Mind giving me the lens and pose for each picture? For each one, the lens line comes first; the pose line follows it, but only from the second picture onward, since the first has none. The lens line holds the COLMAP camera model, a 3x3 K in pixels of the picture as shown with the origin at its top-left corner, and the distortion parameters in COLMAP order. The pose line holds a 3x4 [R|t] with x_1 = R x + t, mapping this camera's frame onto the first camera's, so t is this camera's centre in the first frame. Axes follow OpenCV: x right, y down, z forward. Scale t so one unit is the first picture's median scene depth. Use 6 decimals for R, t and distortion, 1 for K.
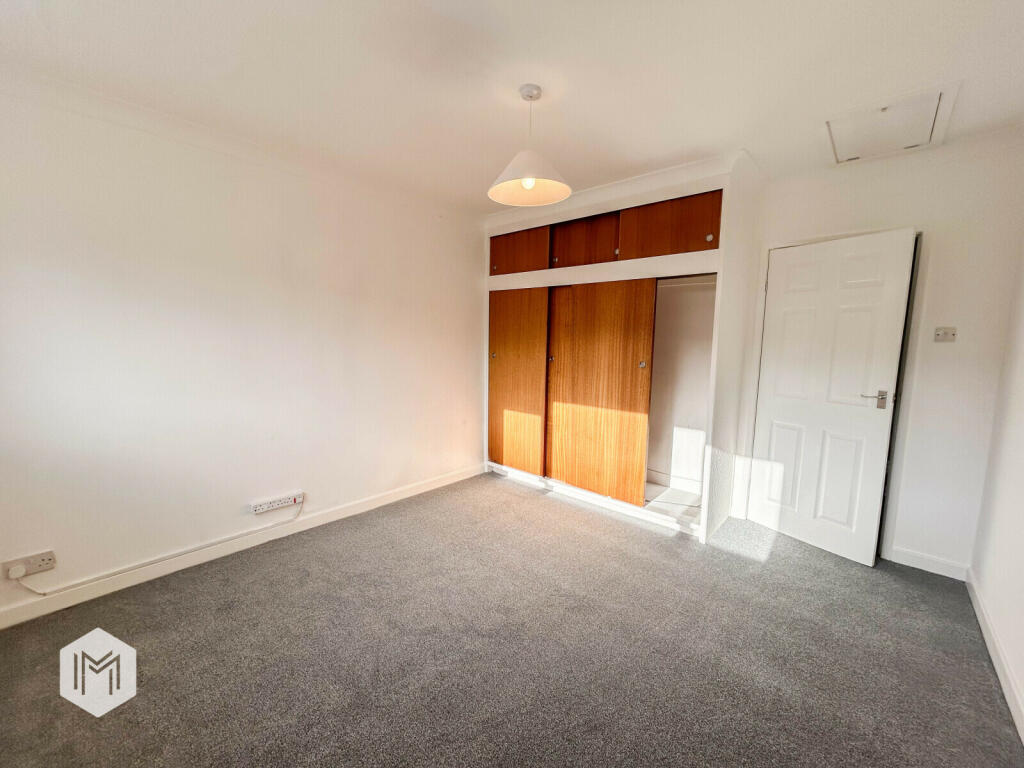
lens RADIAL K [[410.9, 0, 510.7], [0, 410.9, 382.4], [0, 0, 1]] dist [-0.001516, 0.000292]
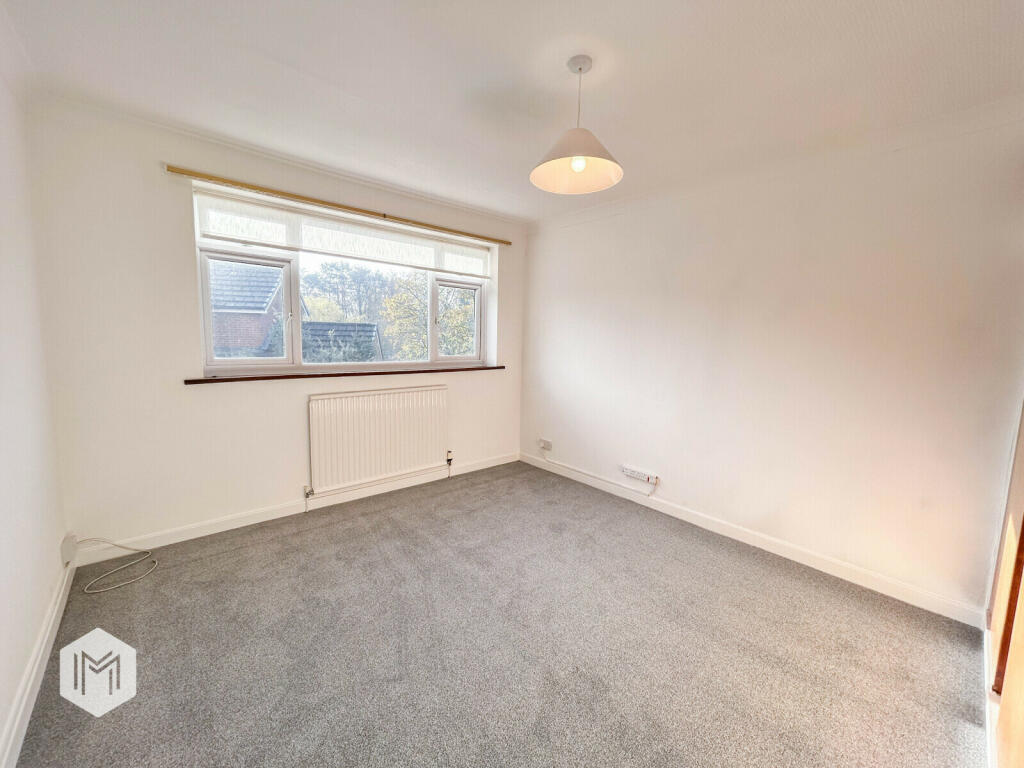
lens RADIAL K [[410.9, 0, 505.8], [0, 410.9, 377.8], [0, 0, 1]] dist [-0.001516, 0.000292]
pose [[-0.122788, 0.091644, -0.988192, 0.636232], [-0.131569, 0.985435, 0.107737, -0.071787], [0.983673, 0.143244, -0.108942, 0.640948]]
